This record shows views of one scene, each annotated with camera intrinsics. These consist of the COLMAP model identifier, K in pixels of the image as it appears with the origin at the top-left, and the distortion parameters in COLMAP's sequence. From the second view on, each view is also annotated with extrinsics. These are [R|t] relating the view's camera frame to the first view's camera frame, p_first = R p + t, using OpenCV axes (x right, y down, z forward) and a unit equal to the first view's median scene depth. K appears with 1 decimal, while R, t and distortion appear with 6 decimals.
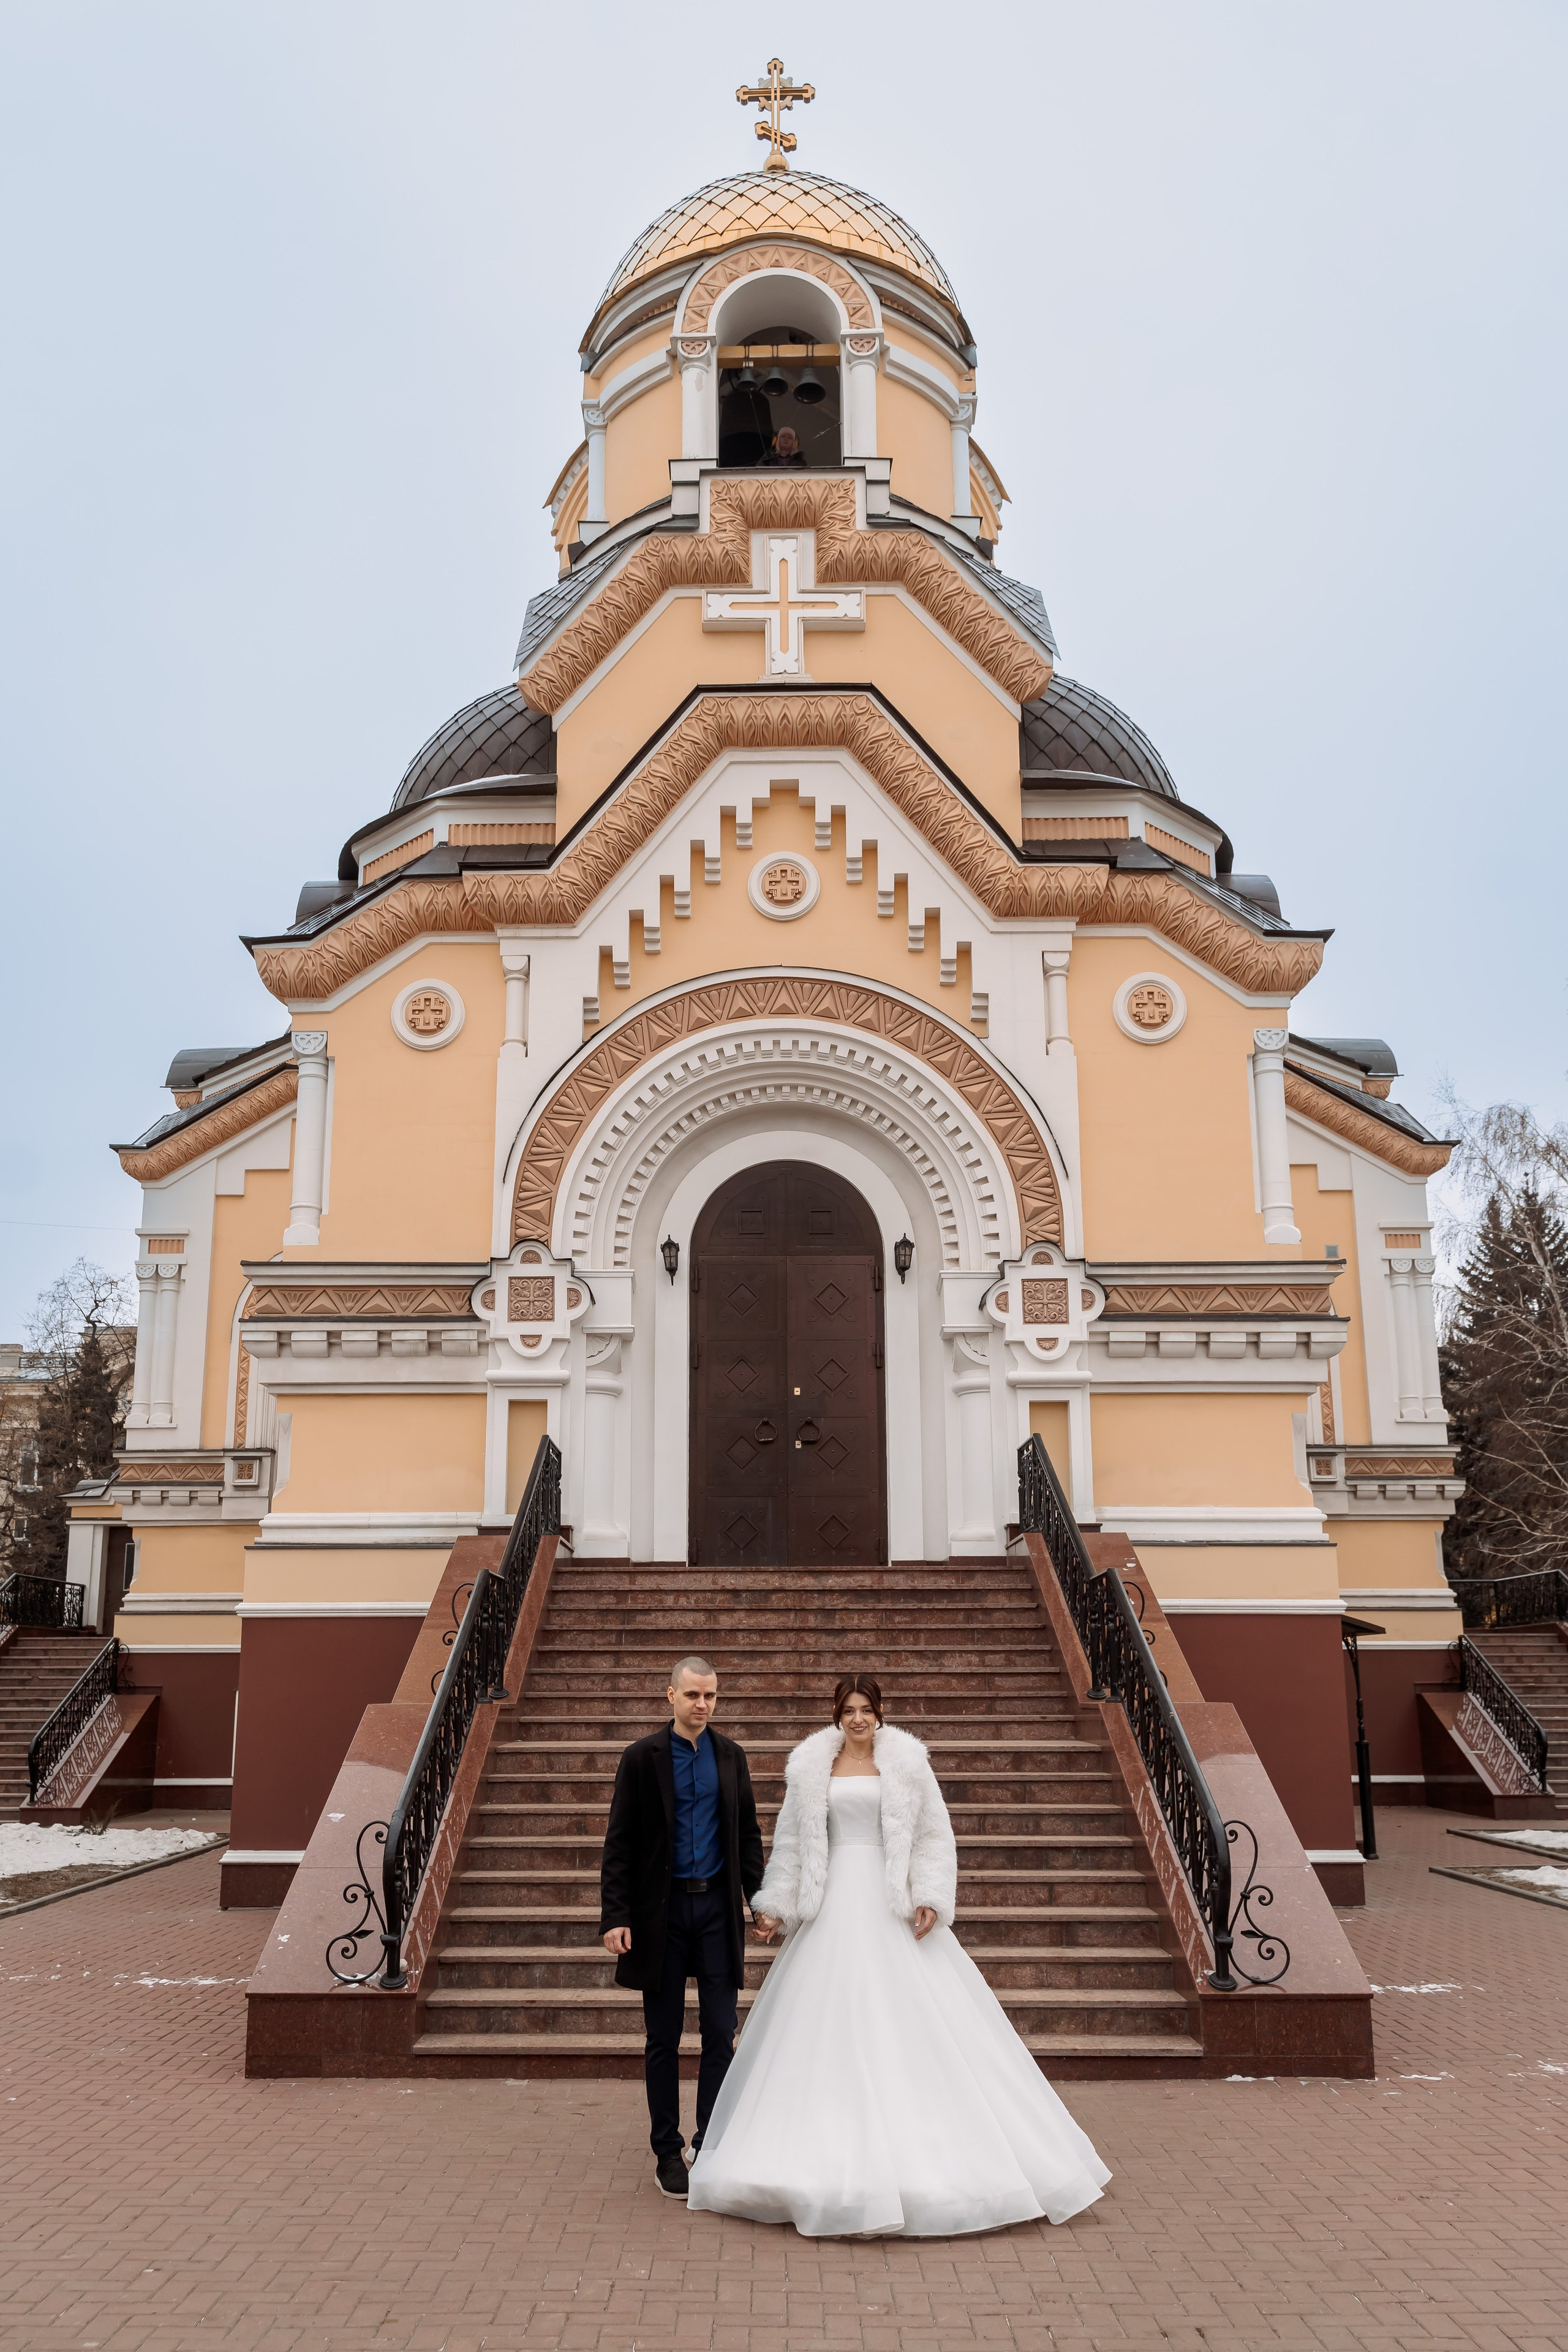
lens RADIAL K [[1843.6, 0, 717.5], [0, 1843.6, 1274.5], [0, 0, 1]] dist [-0.000504, -0.003793]
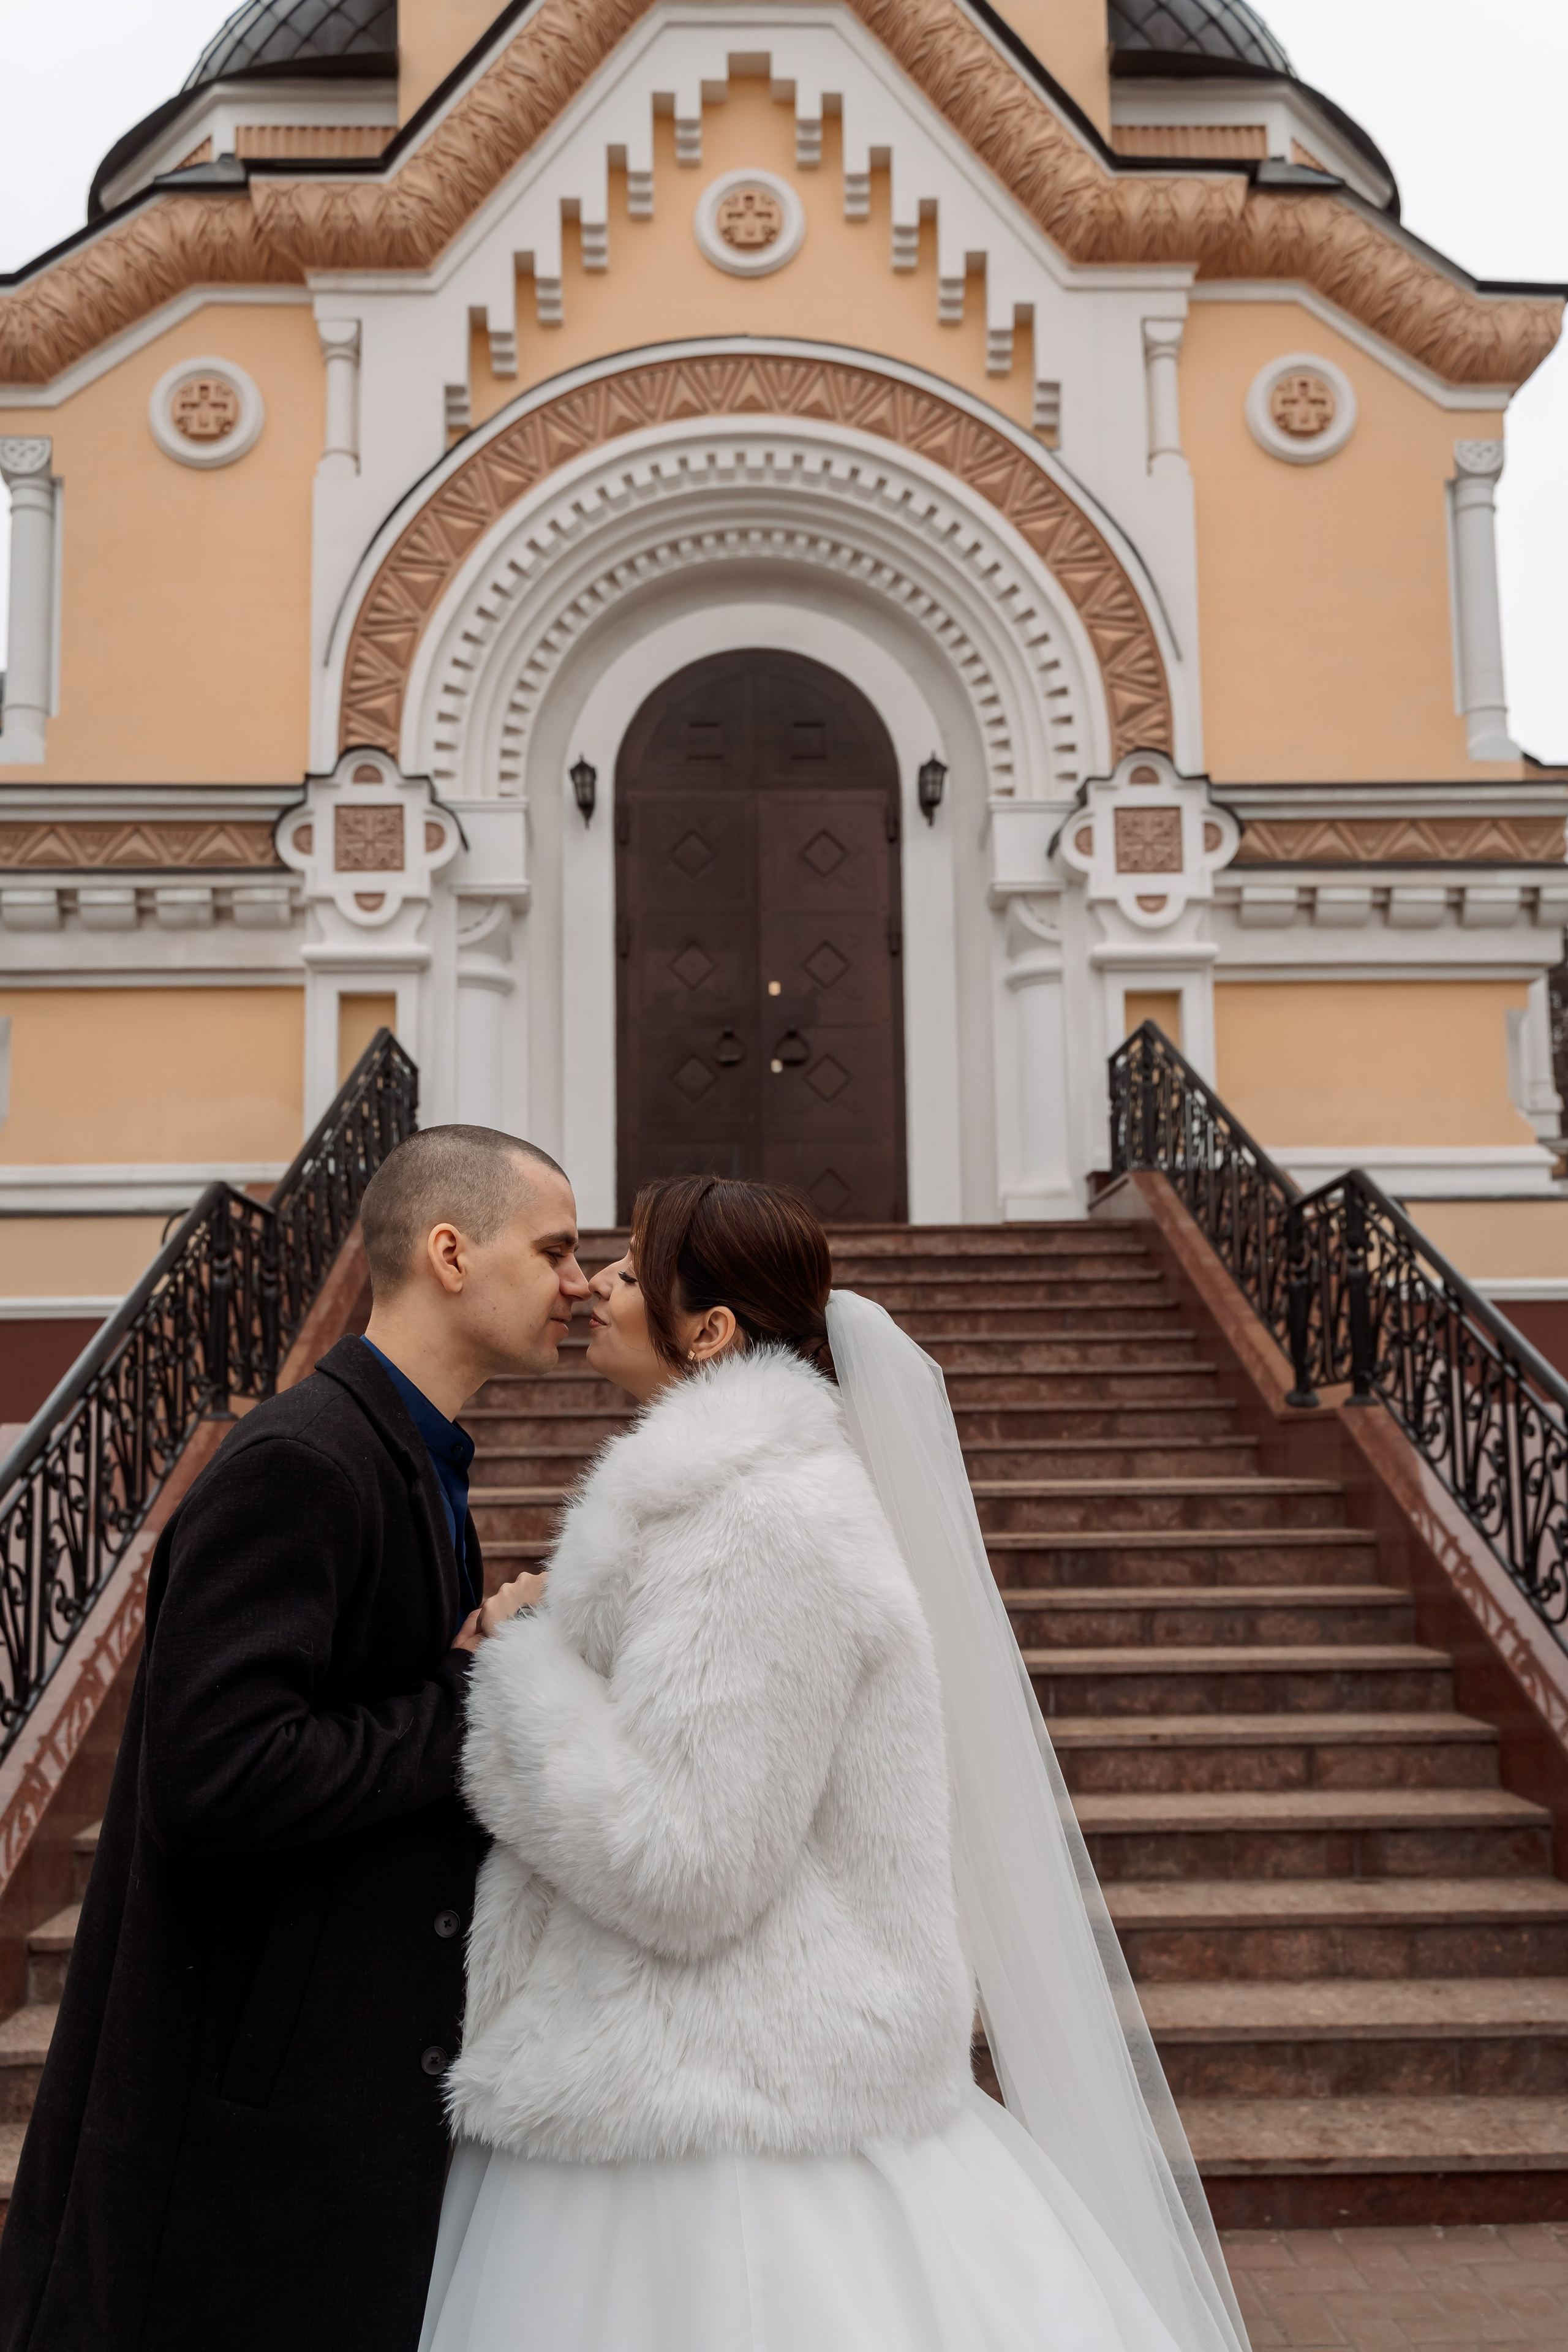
lens RADIAL K [[1843.6, 0, 717.5], [0, 1843.6, 1274.5], [0, 0, 1]] dist [-0.000504, -0.003793]
pose [[0.999716, -0.011057, 0.021094, 0.006825], [0.008432, 0.992657, 0.120669, 0.085703], [-0.022274, -0.120457, 0.992469, 0.315869]]
